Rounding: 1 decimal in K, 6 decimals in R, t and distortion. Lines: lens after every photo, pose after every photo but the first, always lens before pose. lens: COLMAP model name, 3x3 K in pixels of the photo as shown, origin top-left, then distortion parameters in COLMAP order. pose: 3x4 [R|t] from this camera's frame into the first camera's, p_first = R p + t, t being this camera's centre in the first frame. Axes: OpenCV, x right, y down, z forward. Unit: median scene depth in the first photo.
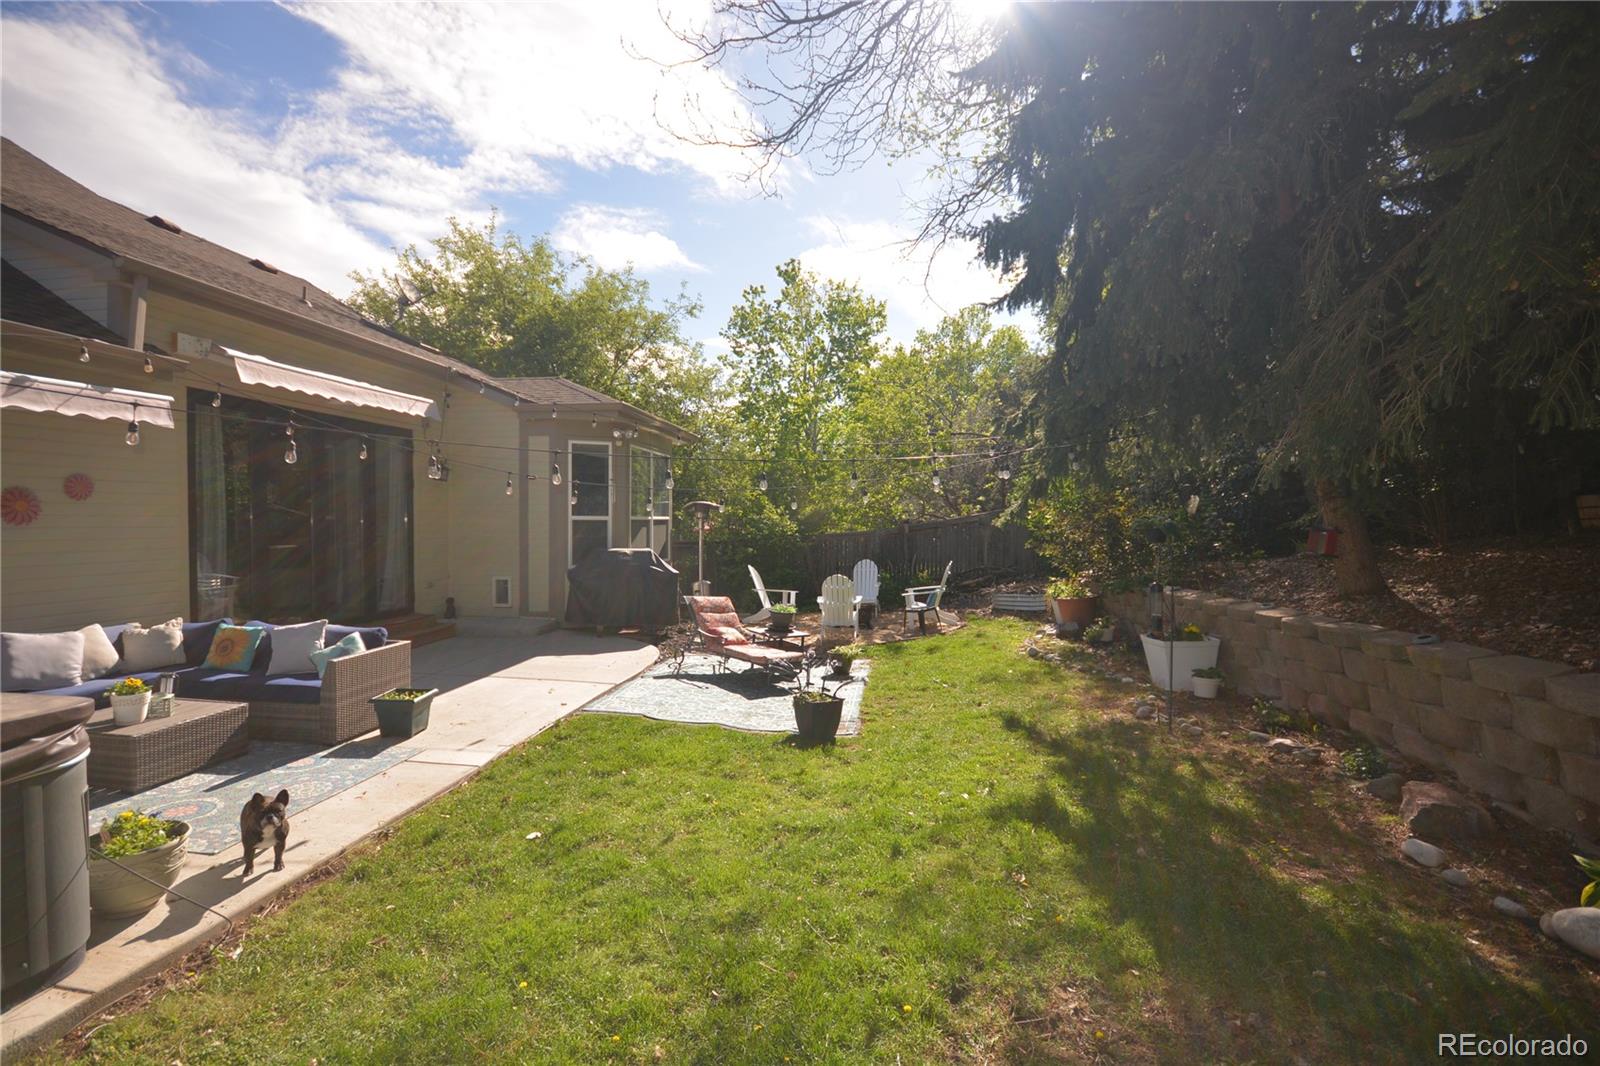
lens RADIAL K [[706.6, 0, 800.0], [0, 706.6, 533.0], [0, 0, 1]] dist [-0.004250, -0.000048]
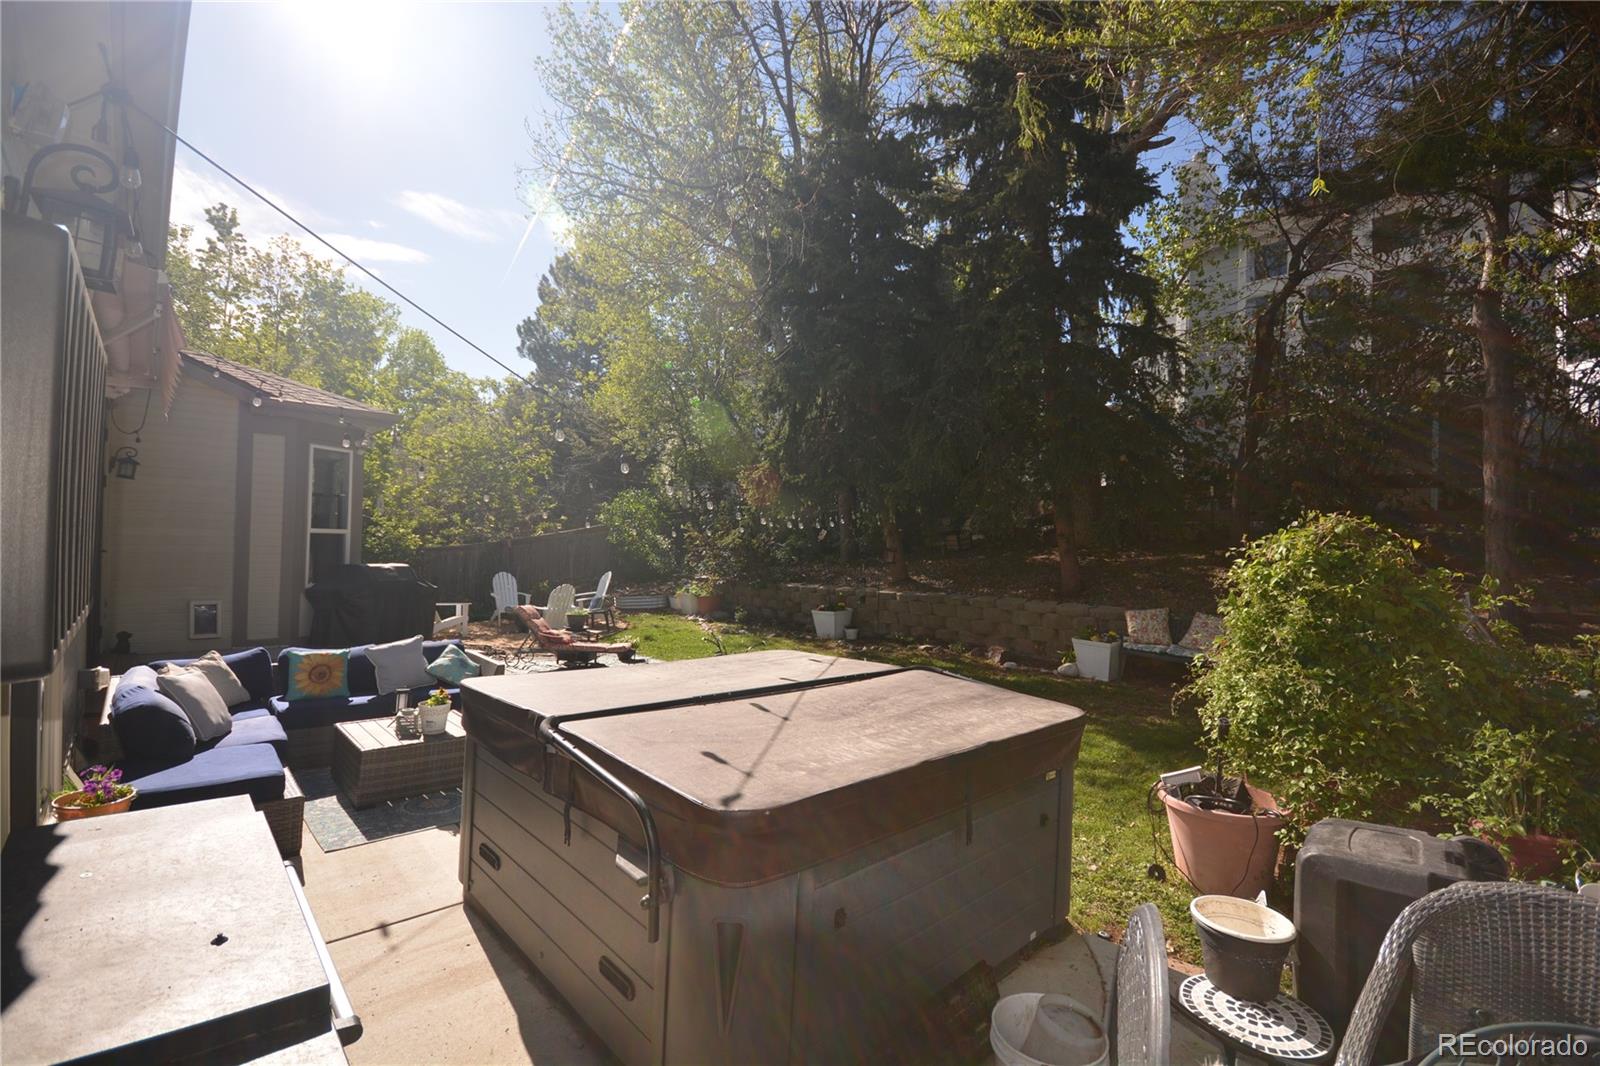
lens RADIAL K [[706.6, 0, 800.0], [0, 706.6, 533.0], [0, 0, 1]] dist [-0.004250, -0.000048]
pose [[0.616501, 0.025264, 0.786949, -0.851642], [-0.011924, 0.999670, -0.022753, -0.007111], [-0.787264, 0.004644, 0.616598, -0.054413]]
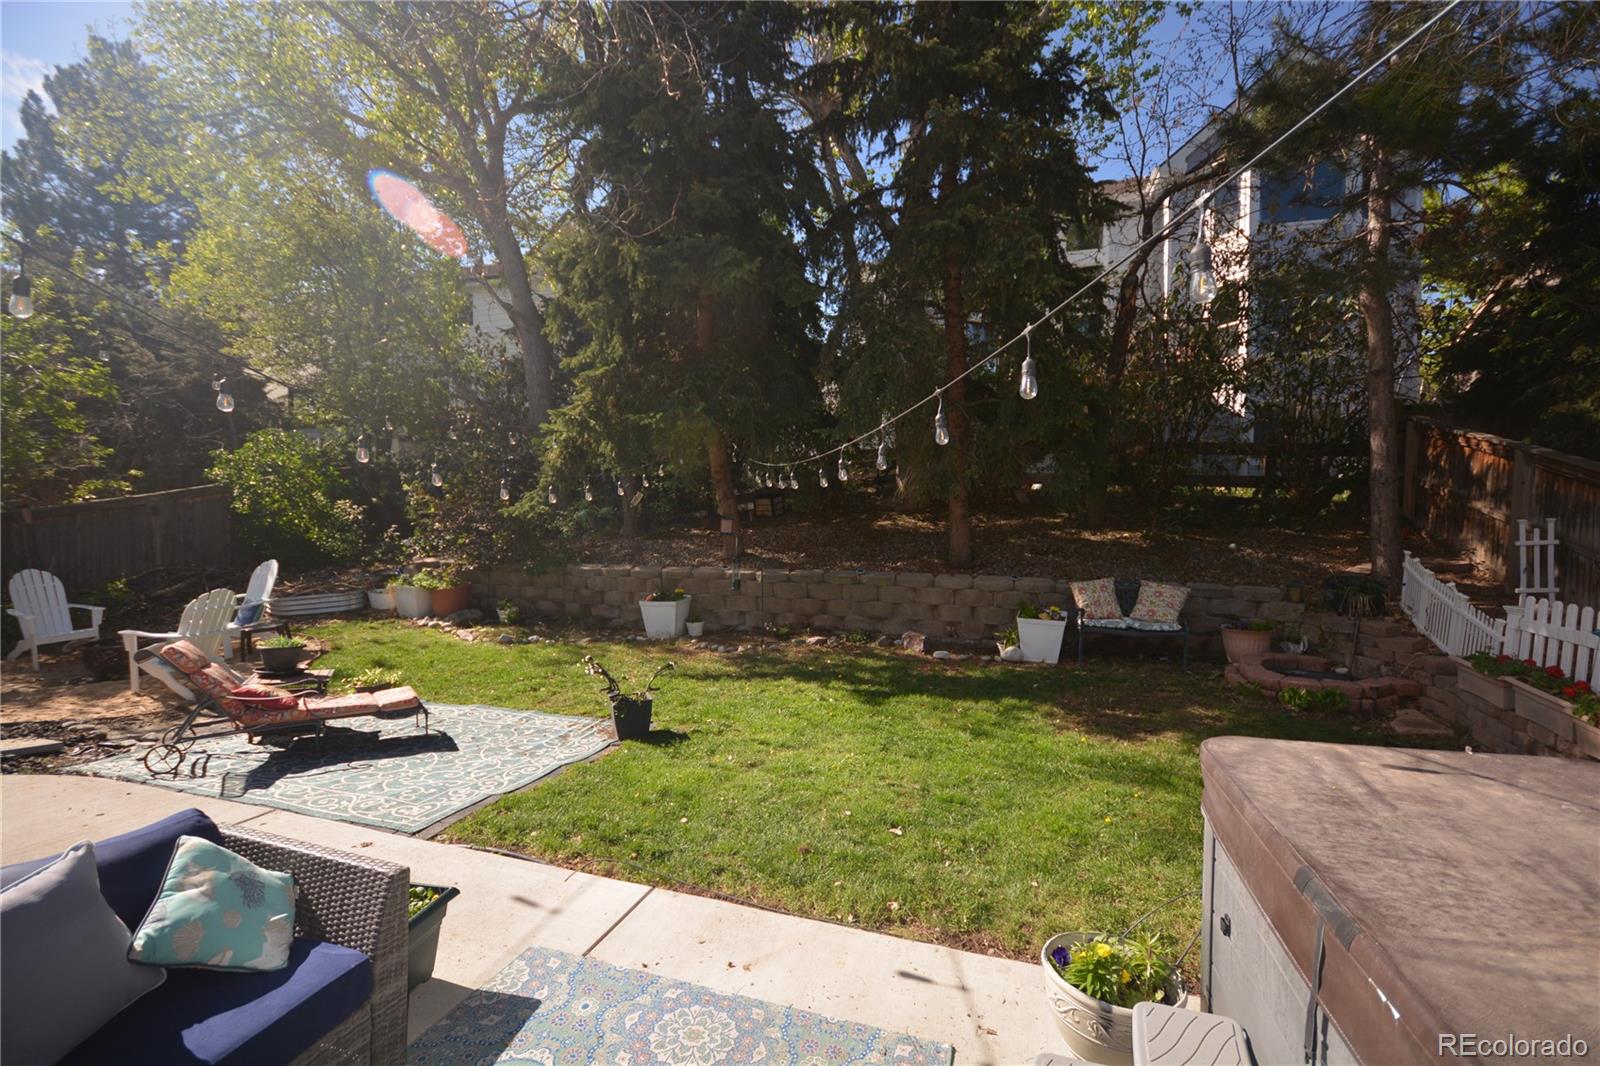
lens RADIAL K [[685.7, 0, 800.0], [0, 685.7, 533.0], [0, 0, 1]] dist [-0.002224, -0.000390]
pose [[0.147435, -0.019040, 0.988889, -0.661781], [0.000014, 0.999815, 0.019248, -0.005176], [-0.989072, -0.002824, 0.147408, 0.486666]]
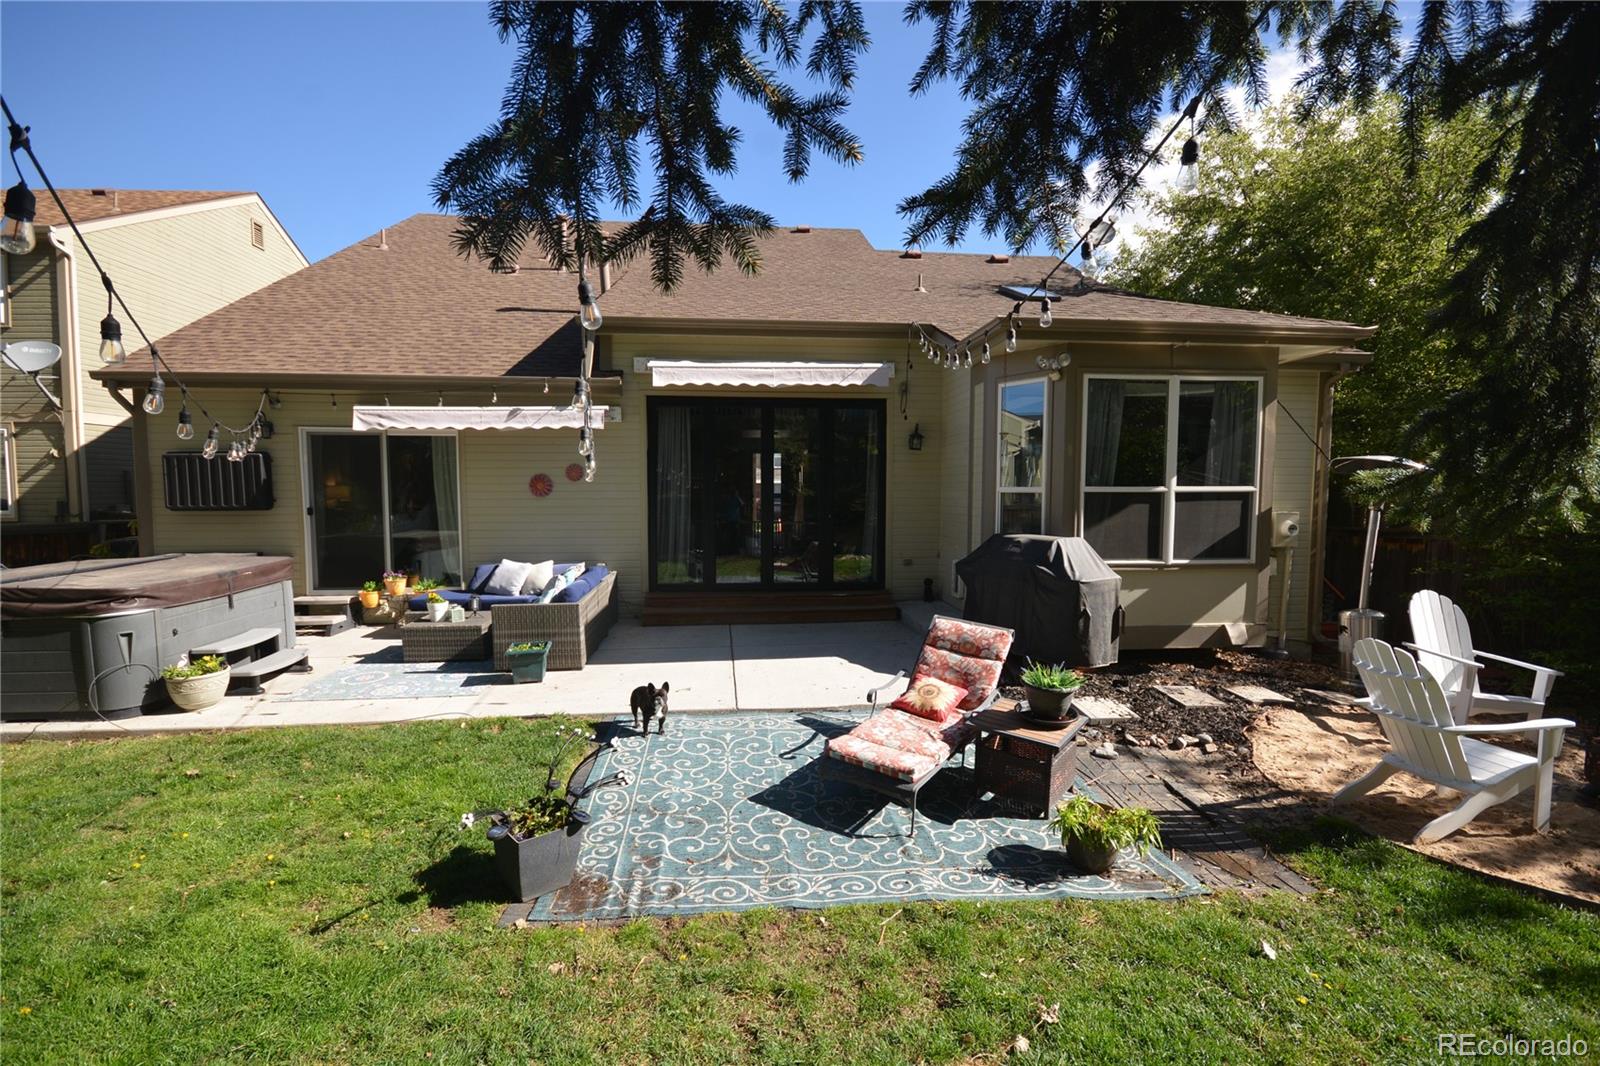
lens RADIAL K [[706.6, 0, 800.0], [0, 706.6, 533.0], [0, 0, 1]] dist [-0.004250, -0.000048]
pose [[0.238620, 0.049485, -0.969851, 0.452334], [-0.015270, 0.998769, 0.047203, -0.009829], [0.970993, 0.003546, 0.239082, 0.813788]]
